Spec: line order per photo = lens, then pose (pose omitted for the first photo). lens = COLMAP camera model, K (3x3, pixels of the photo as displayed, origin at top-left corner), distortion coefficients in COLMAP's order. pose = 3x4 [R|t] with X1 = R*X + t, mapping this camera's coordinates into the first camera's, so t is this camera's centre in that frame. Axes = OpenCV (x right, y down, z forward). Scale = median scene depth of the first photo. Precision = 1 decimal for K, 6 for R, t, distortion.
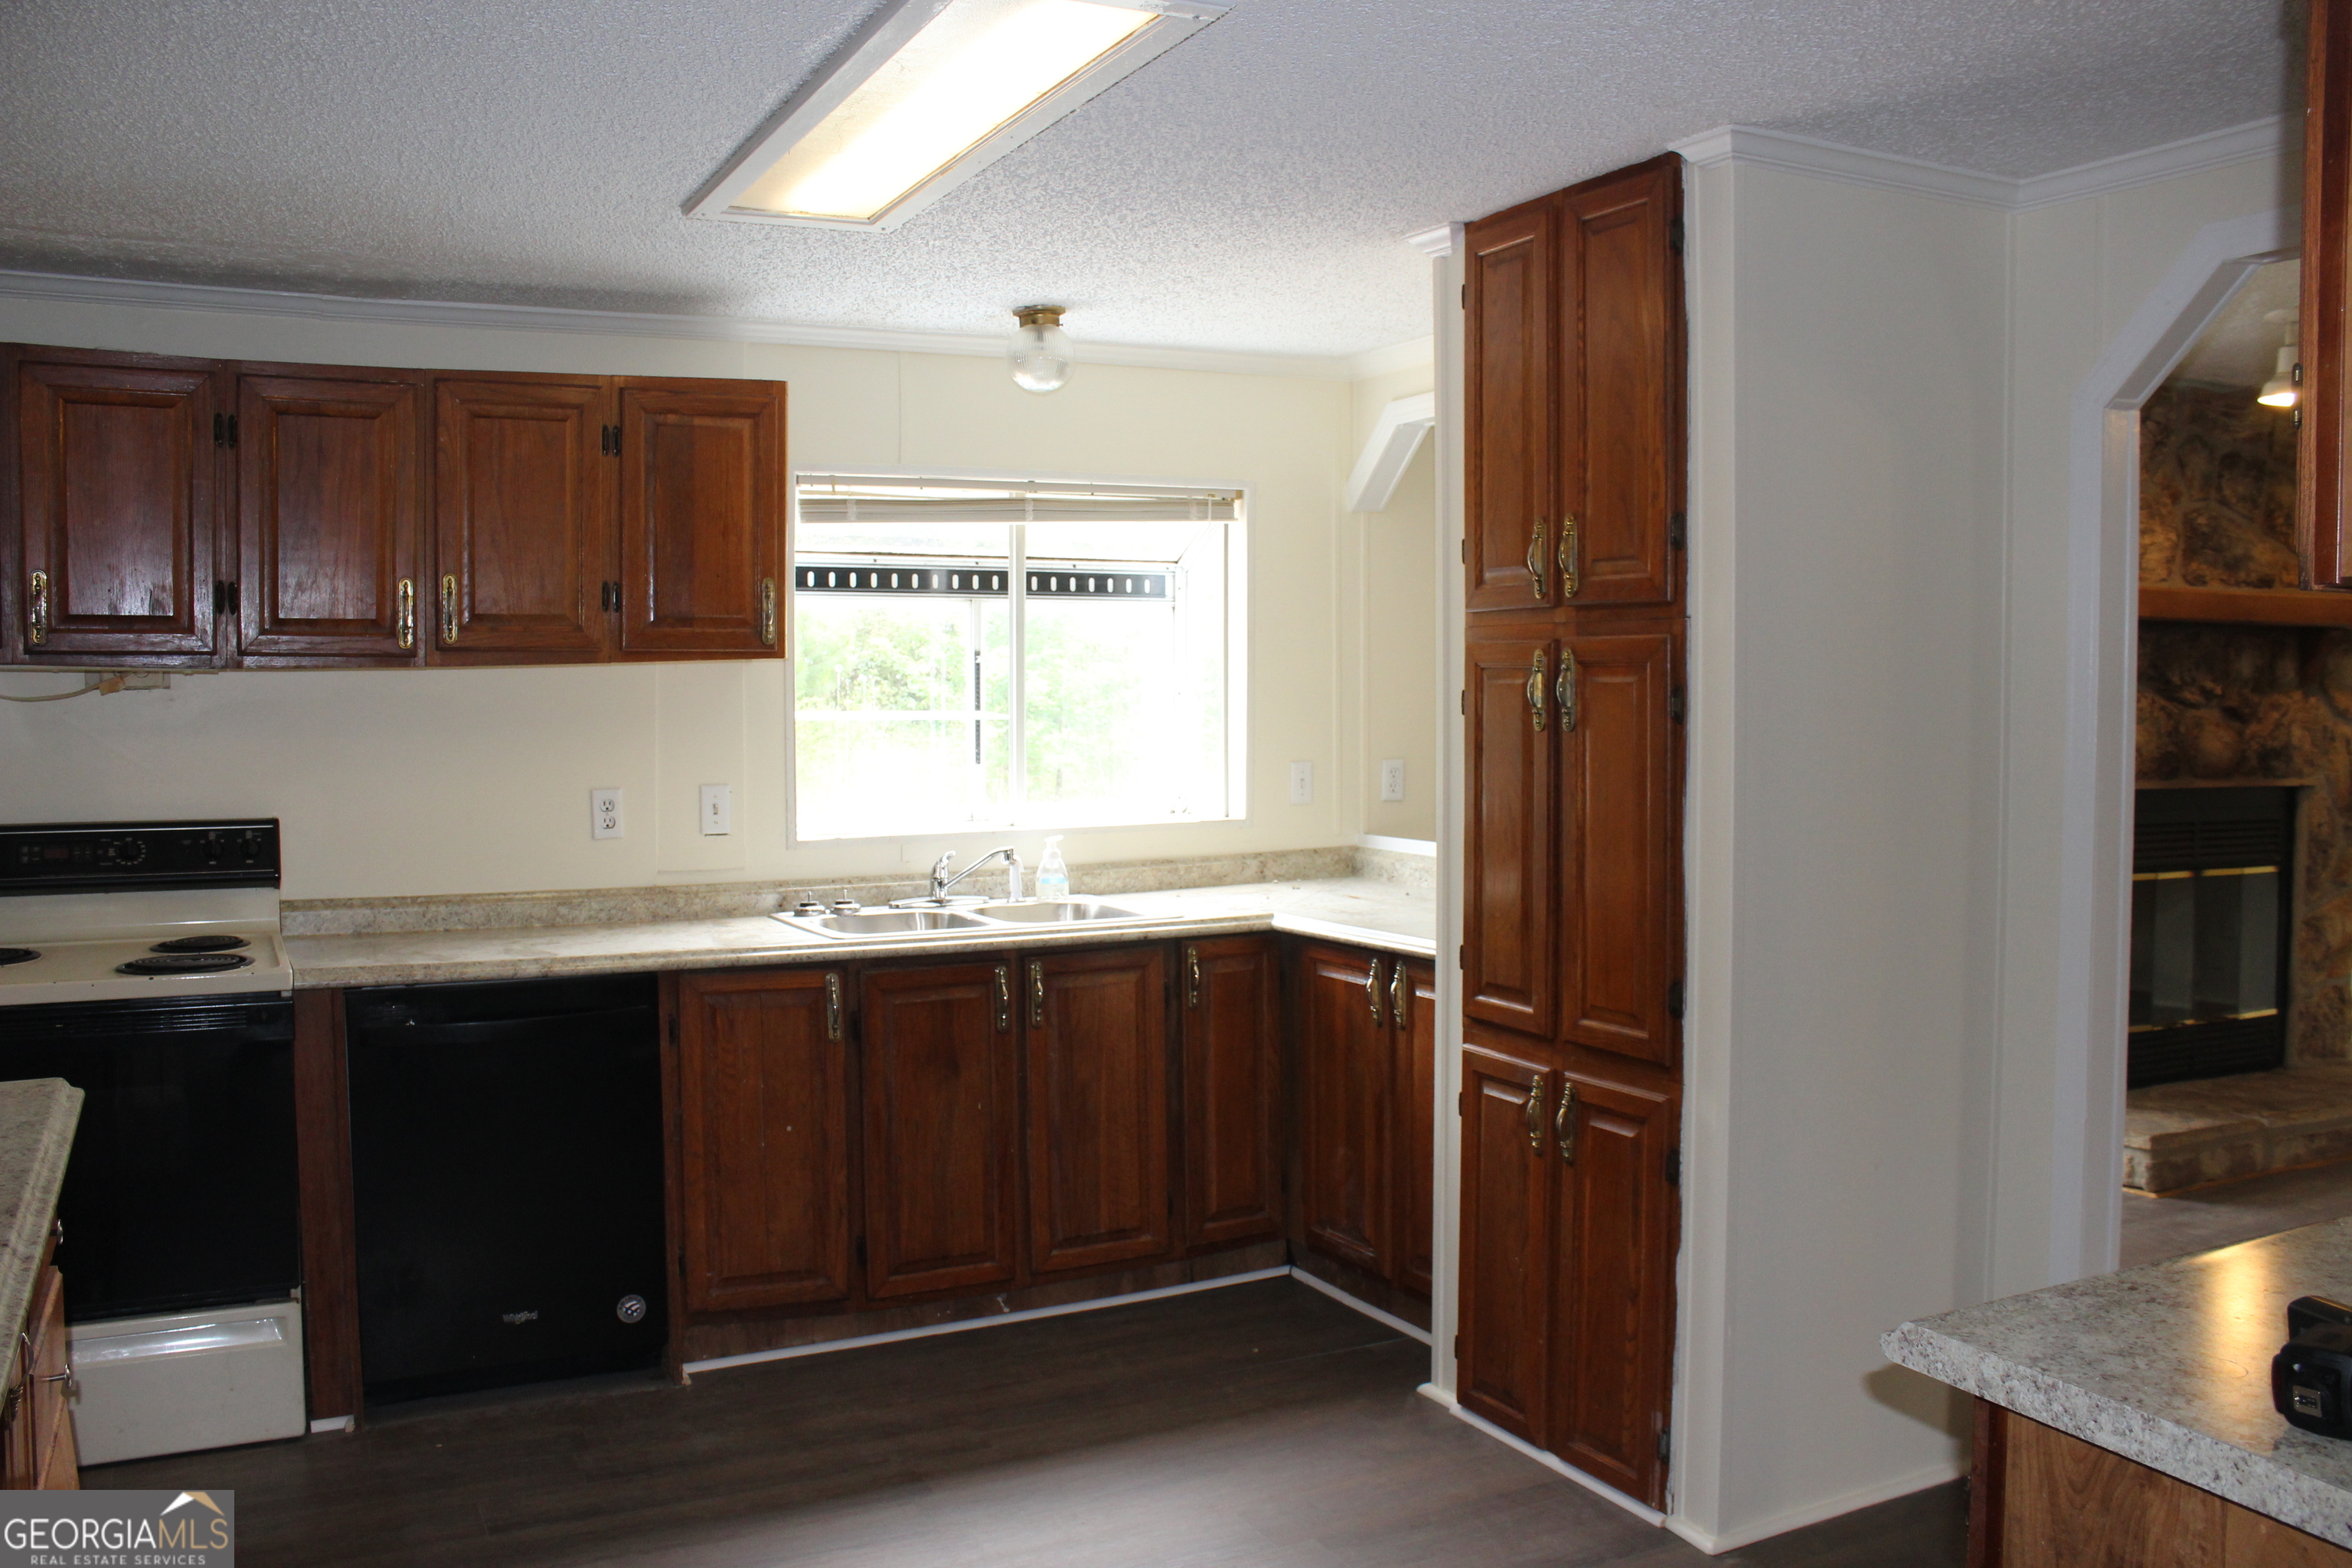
lens RADIAL K [[1939.3, 0, 1179.1], [0, 1939.3, 777.7], [0, 0, 1]] dist [-0.180413, 0.173559]
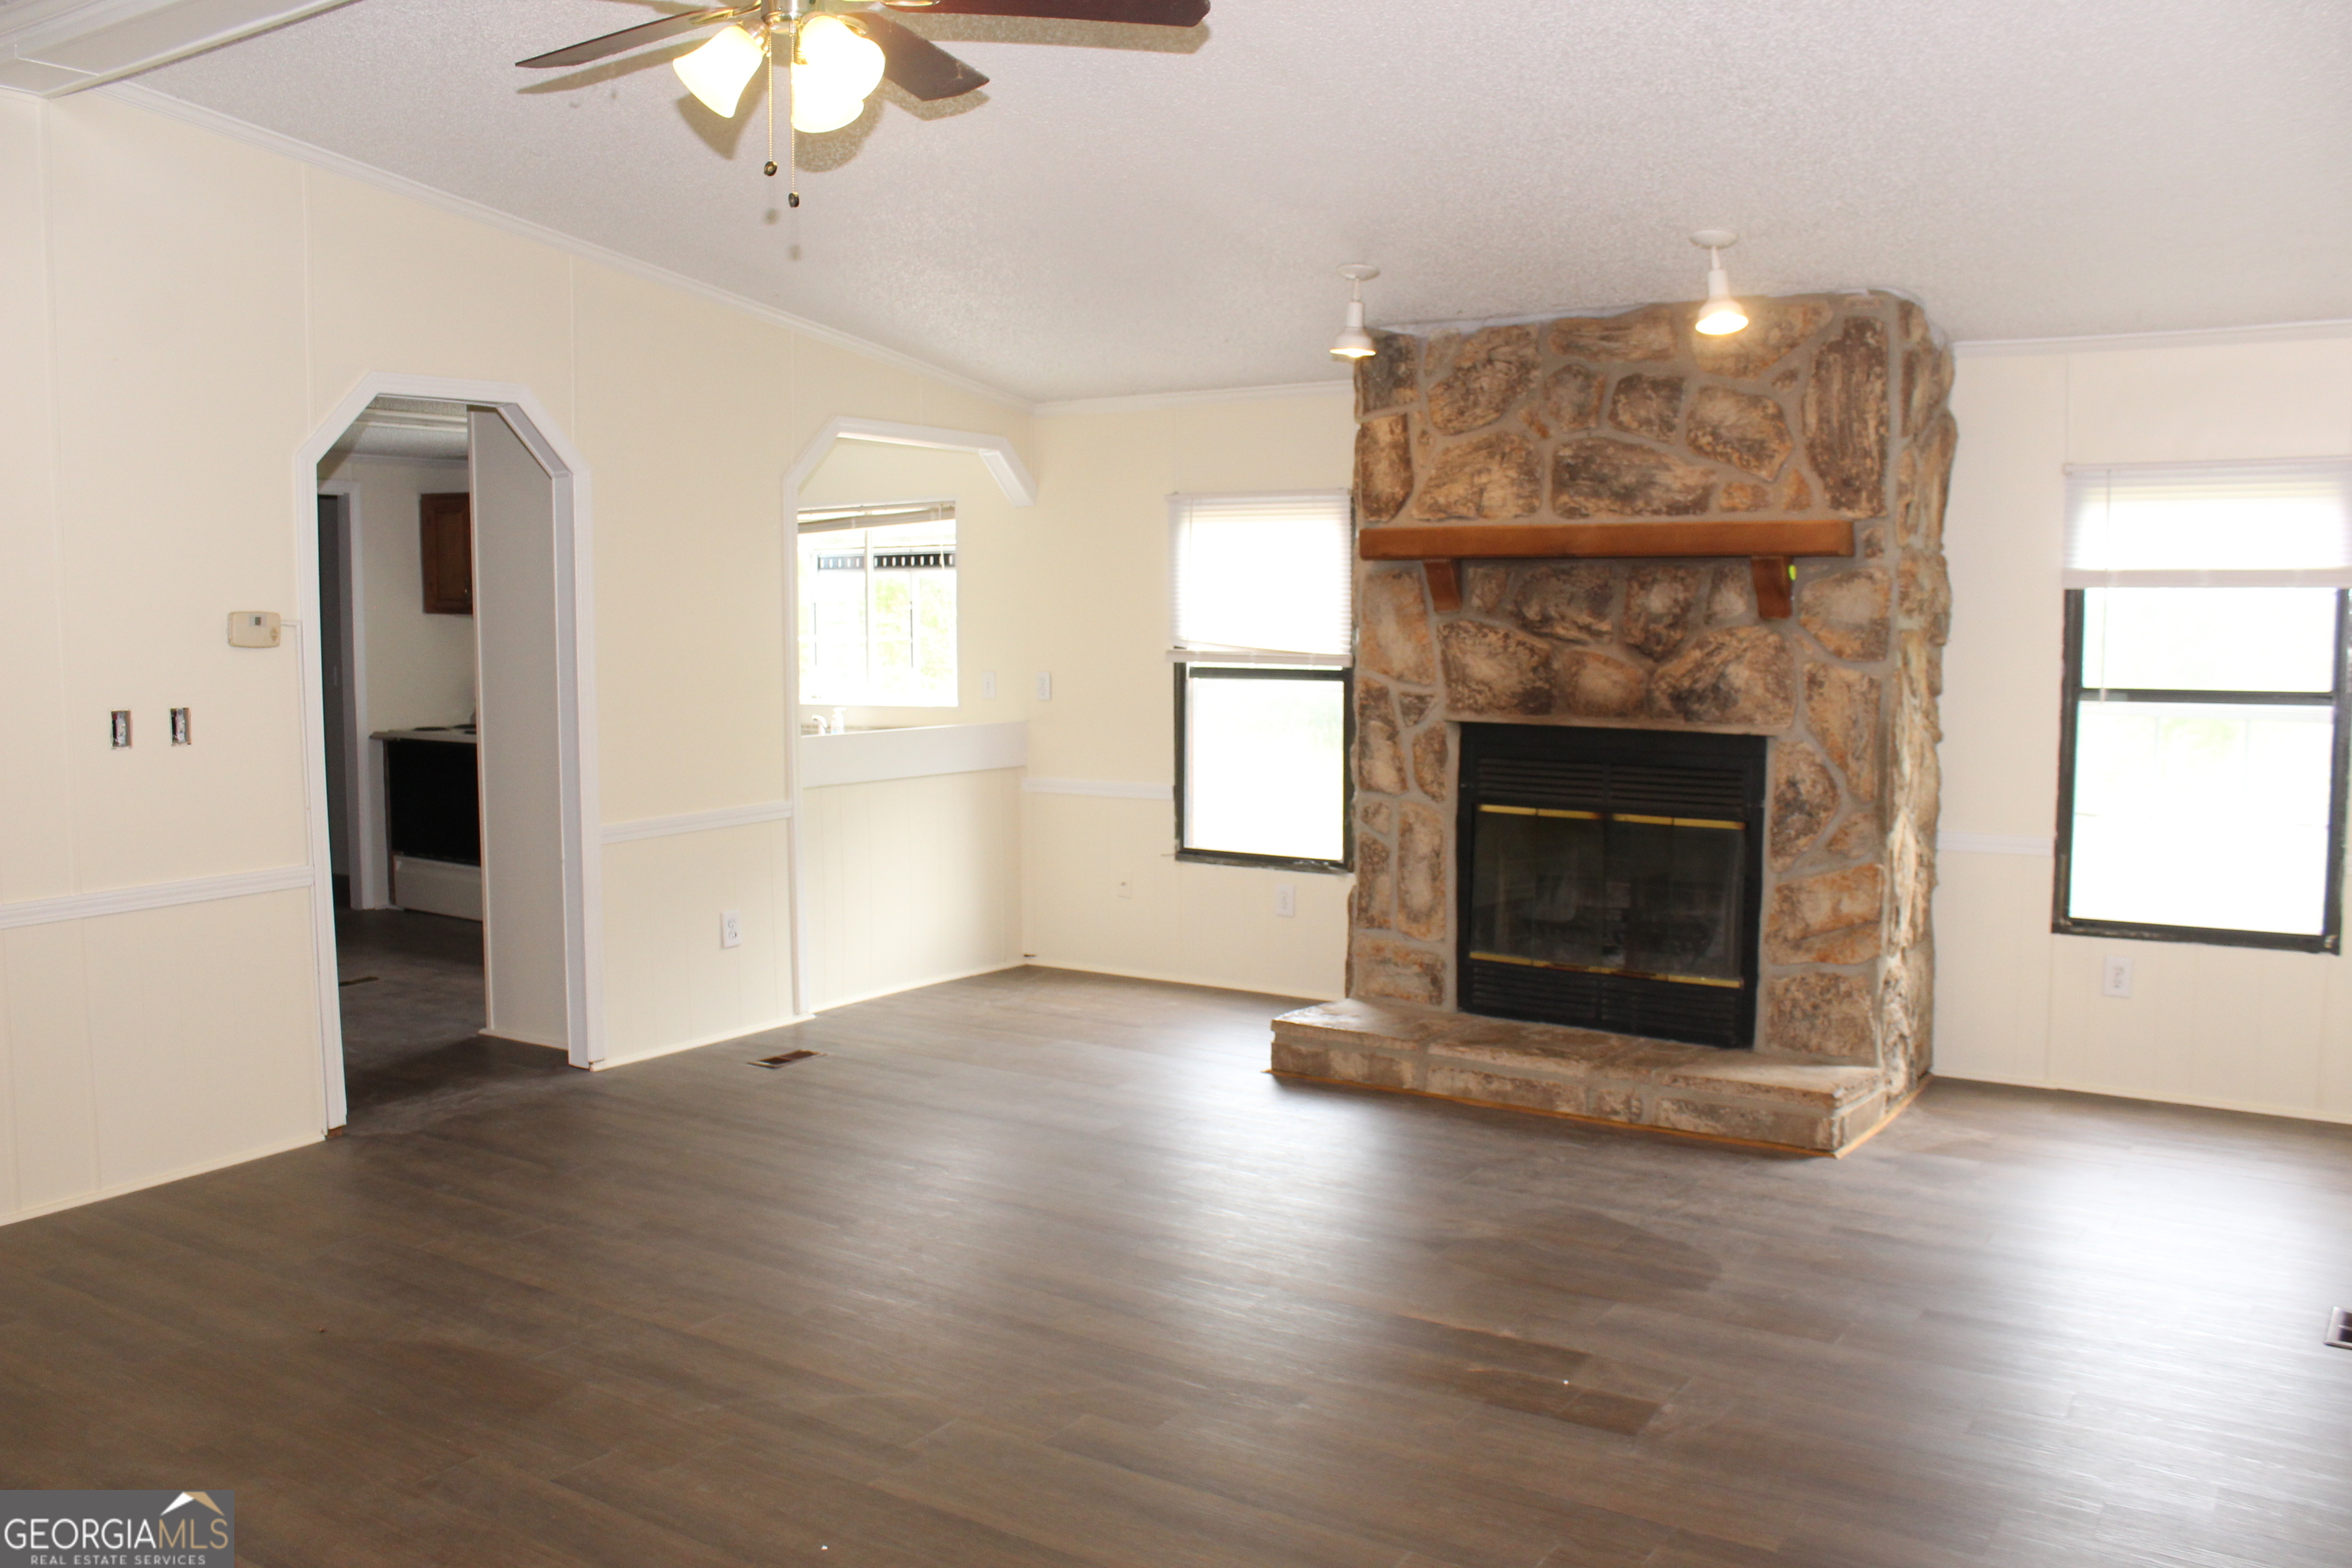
lens RADIAL K [[1939.3, 0, 1179.1], [0, 1939.3, 777.7], [0, 0, 1]] dist [-0.180413, 0.173559]
pose [[0.495164, 0.073344, -0.865698, 1.307547], [-0.039262, 0.997301, 0.062037, -0.021770], [0.867912, 0.003270, 0.496708, 0.319114]]
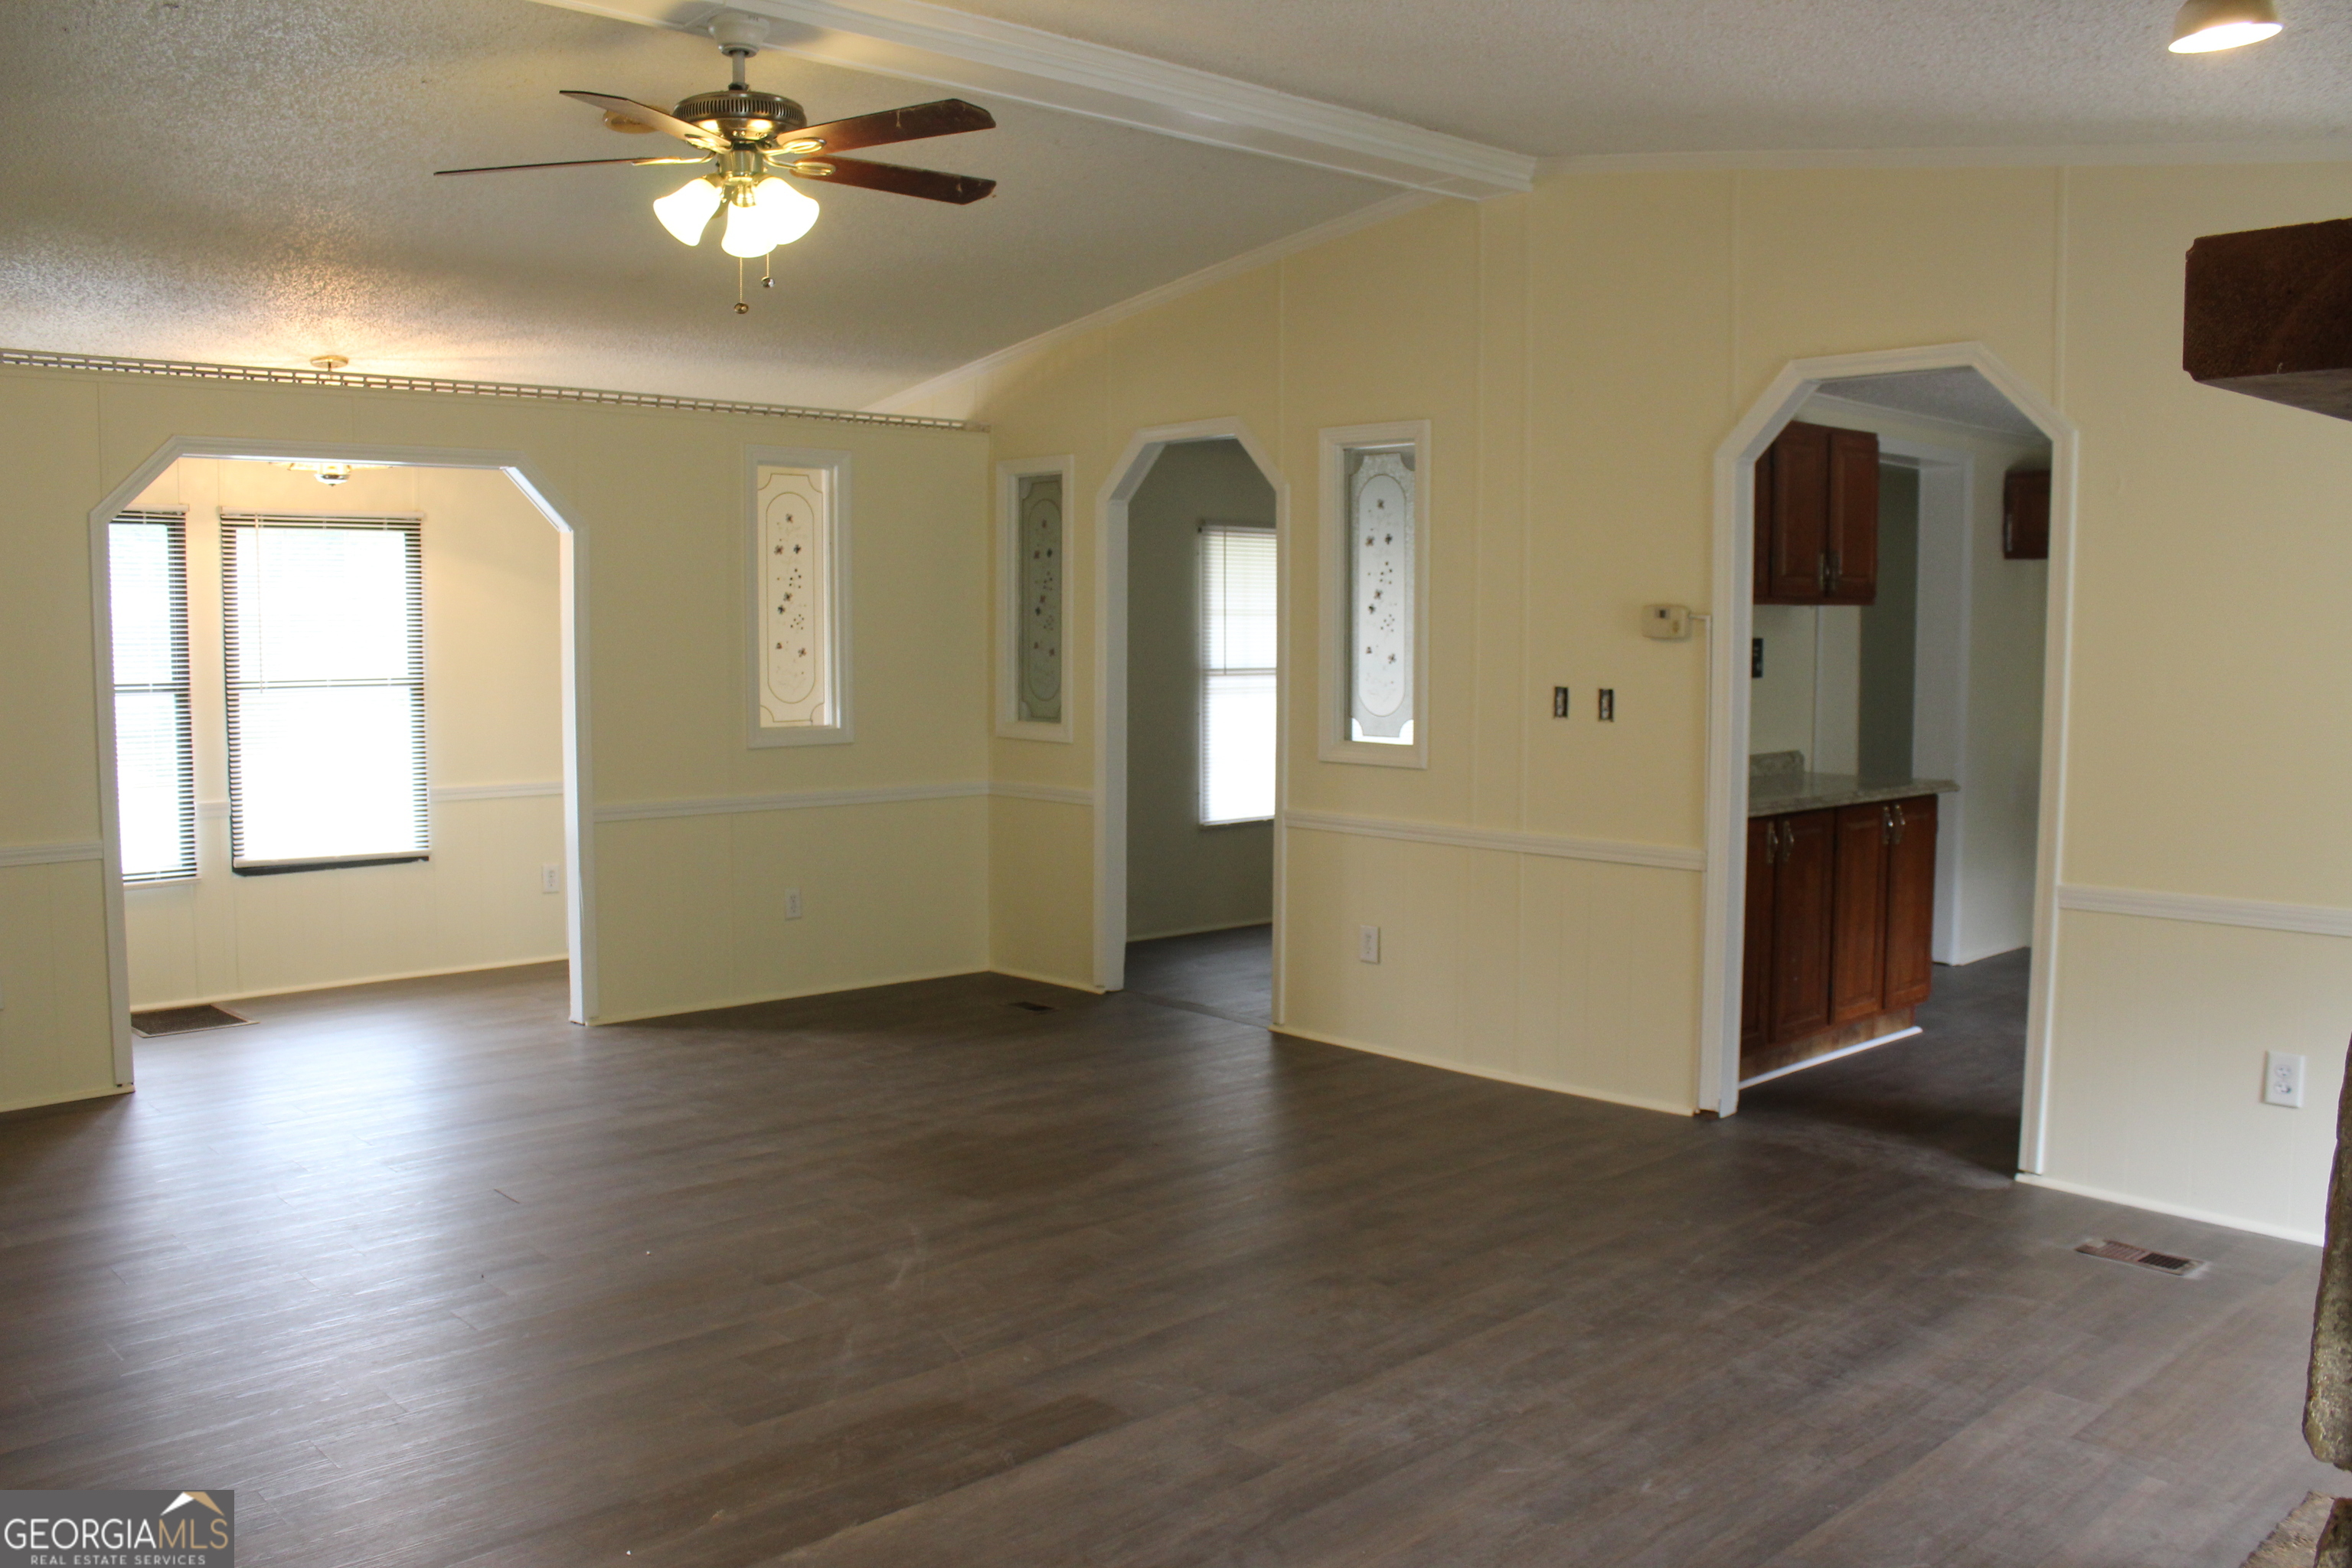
lens RADIAL K [[1939.3, 0, 1179.1], [0, 1939.3, 777.7], [0, 0, 1]] dist [-0.180413, 0.173559]
pose [[-0.962387, 0.015431, -0.271243, 0.844839], [-0.019603, 0.991839, 0.125978, -0.056148], [0.270974, 0.126557, -0.954231, 1.199431]]
